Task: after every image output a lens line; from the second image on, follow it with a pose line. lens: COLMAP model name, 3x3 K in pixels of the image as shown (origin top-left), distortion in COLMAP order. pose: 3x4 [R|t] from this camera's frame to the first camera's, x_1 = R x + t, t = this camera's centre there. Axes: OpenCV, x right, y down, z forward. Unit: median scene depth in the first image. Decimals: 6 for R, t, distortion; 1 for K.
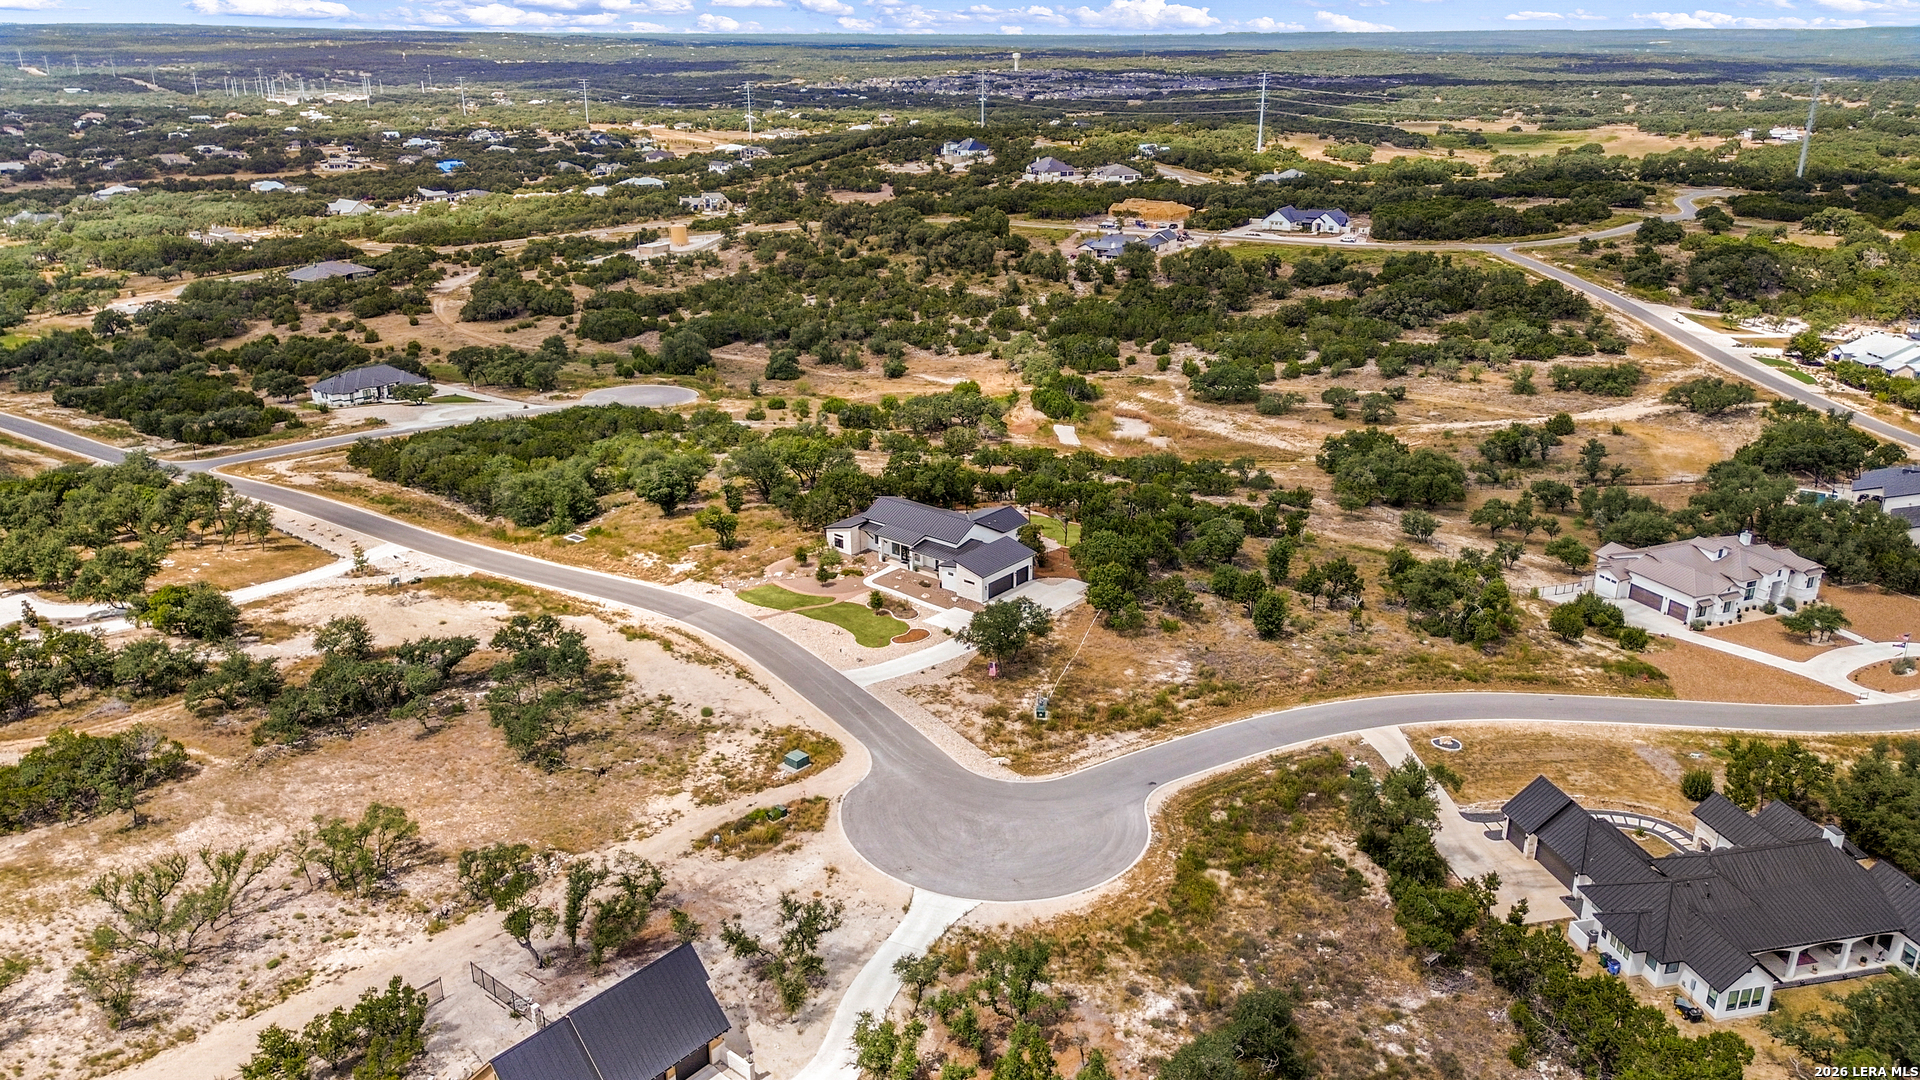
lens RADIAL K [[1363.8, 0, 960.5], [0, 1363.8, 531.7], [0, 0, 1]] dist [0.054761, -0.046960]
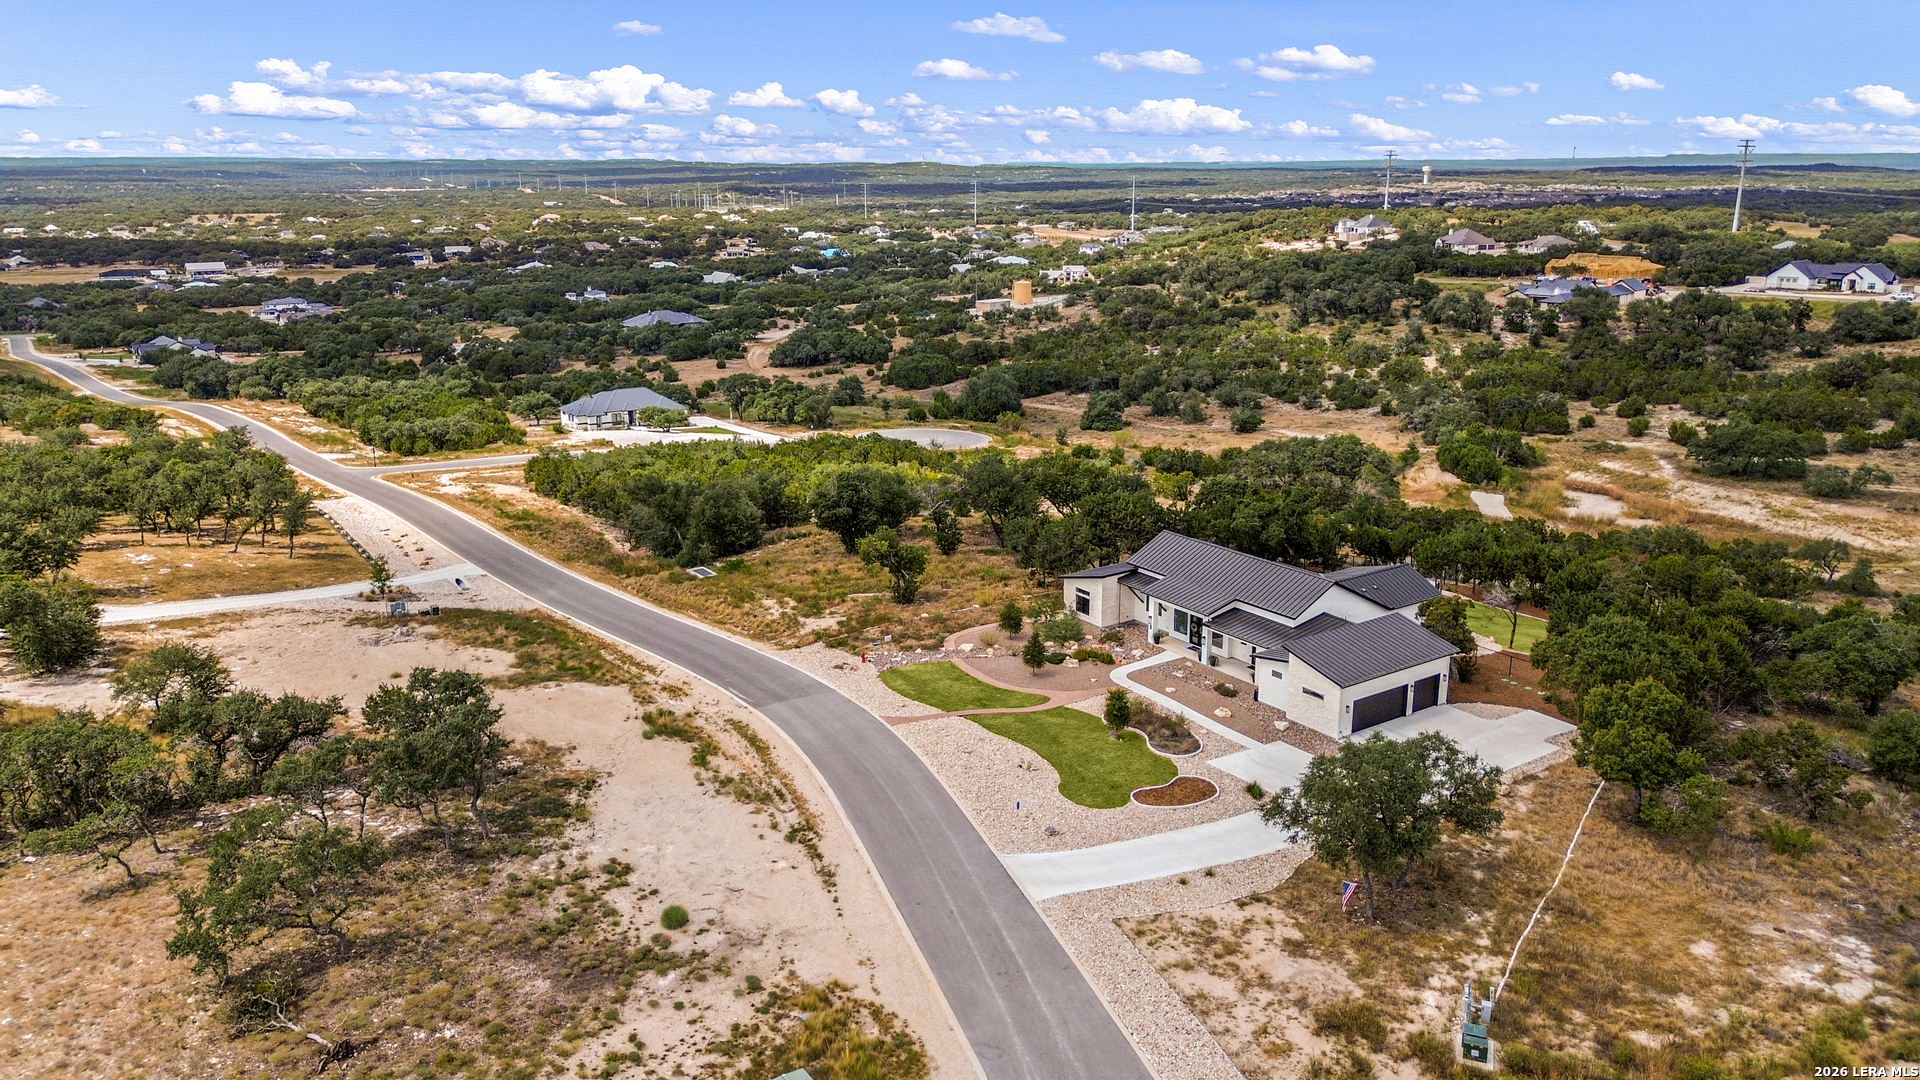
lens RADIAL K [[1363.8, 0, 965.1], [0, 1363.8, 552.9], [0, 0, 1]] dist [0.054761, -0.046960]
pose [[0.962776, 0.071017, -0.260804, 0.005324], [-0.089140, 0.994311, -0.058315, 0.013245], [0.255179, 0.079393, 0.963629, 0.242757]]
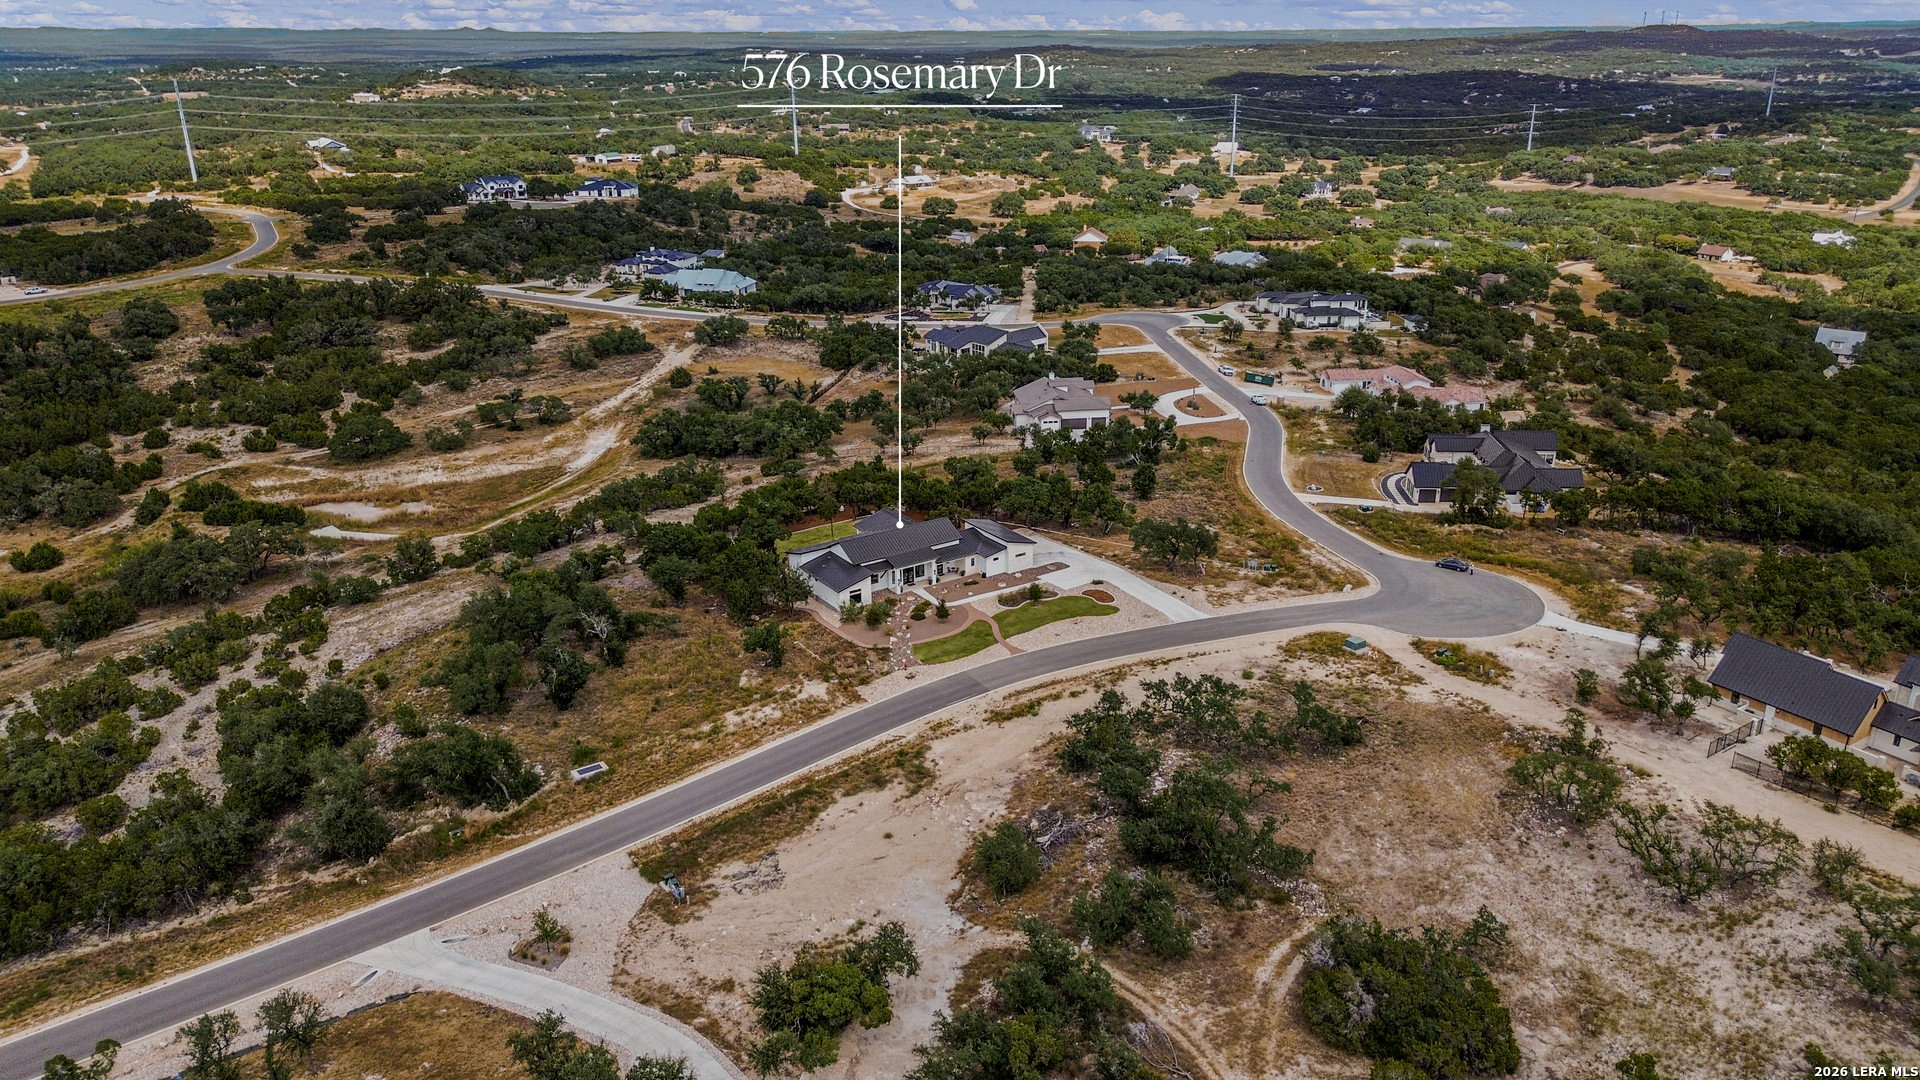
lens RADIAL K [[1363.8, 0, 959.8], [0, 1363.8, 532.2], [0, 0, 1]] dist [0.054761, -0.046960]
pose [[0.287012, -0.334490, 0.897630, -0.491707], [0.335859, 0.912710, 0.232721, -0.125086], [-0.897119, 0.234683, 0.374300, 0.318601]]
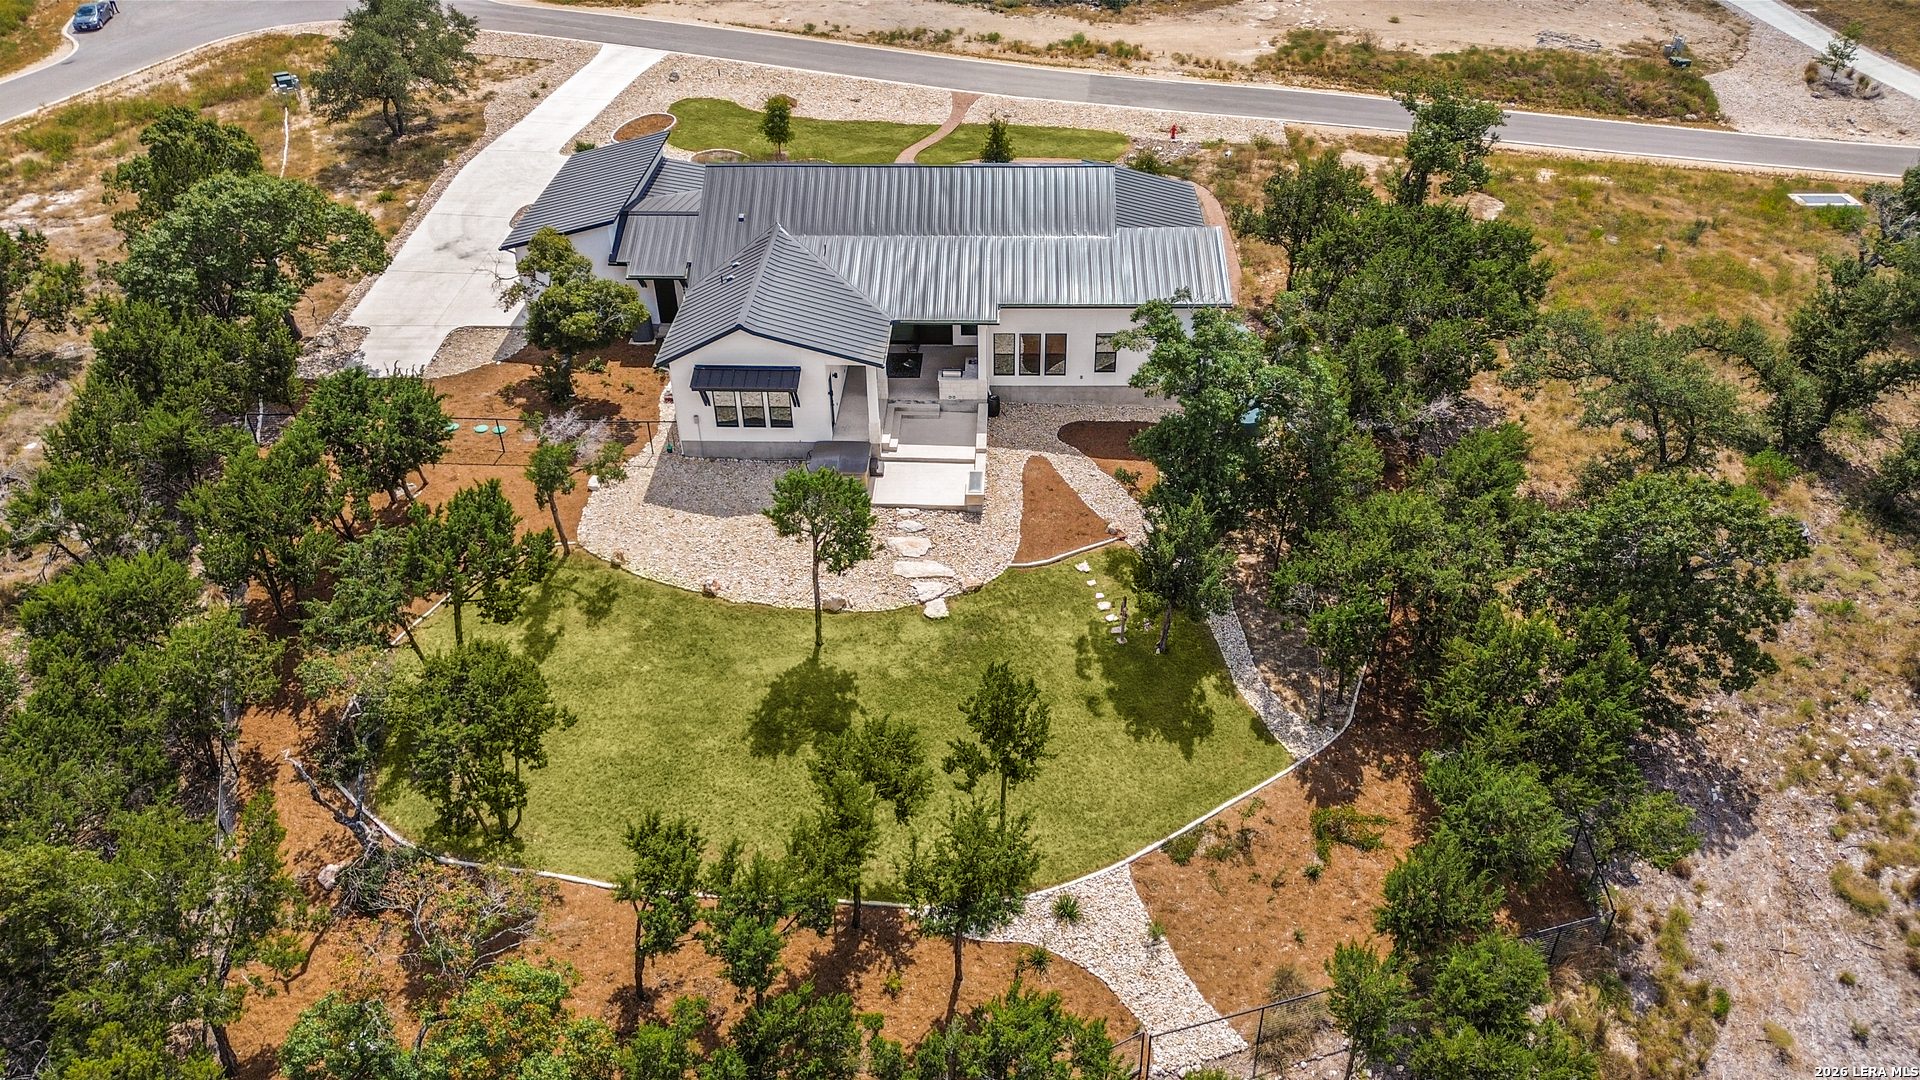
lens RADIAL K [[1363.8, 0, 964.3], [0, 1363.8, 550.3], [0, 0, 1]] dist [0.054761, -0.046960]
pose [[-0.793425, 0.341399, -0.503908, 0.083133], [-0.219385, 0.611836, 0.759952, -0.108854], [0.567756, 0.713515, -0.410549, 0.651799]]
